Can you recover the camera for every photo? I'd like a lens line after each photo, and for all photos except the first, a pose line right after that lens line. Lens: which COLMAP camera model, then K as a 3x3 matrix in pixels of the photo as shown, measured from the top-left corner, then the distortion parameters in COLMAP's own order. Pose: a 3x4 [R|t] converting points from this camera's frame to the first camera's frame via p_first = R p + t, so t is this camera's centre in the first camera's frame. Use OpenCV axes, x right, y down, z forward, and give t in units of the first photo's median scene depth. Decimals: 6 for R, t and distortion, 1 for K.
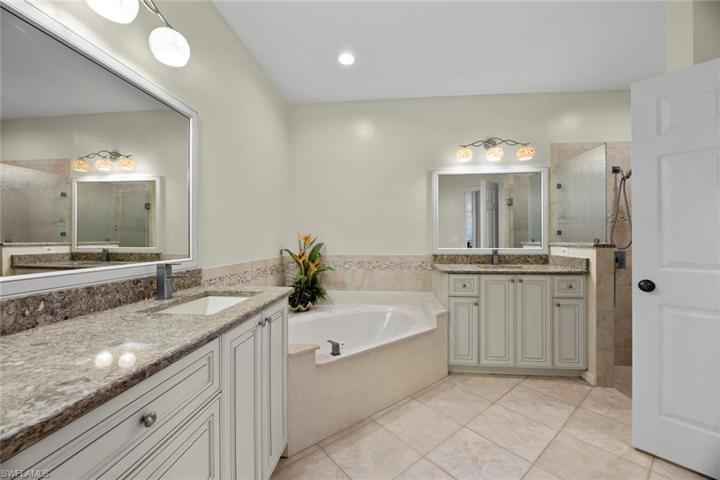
lens RADIAL K [[293.8, 0, 361.1], [0, 293.8, 239.7], [0, 0, 1]] dist [0.000064, -0.000468]
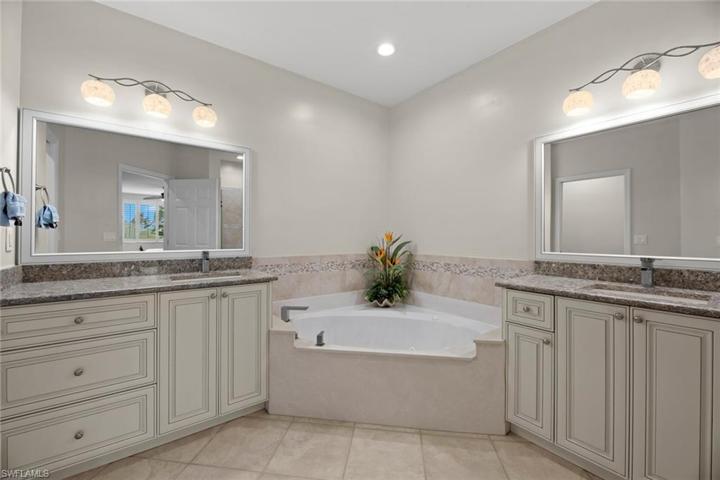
lens RADIAL K [[293.8, 0, 360.7], [0, 293.8, 236.7], [0, 0, 1]] dist [0.000064, -0.000468]
pose [[0.675879, 0.005421, -0.736993, 0.523765], [-0.008965, 0.999959, -0.000867, -0.001473], [0.736958, 0.007194, 0.675900, 0.255436]]
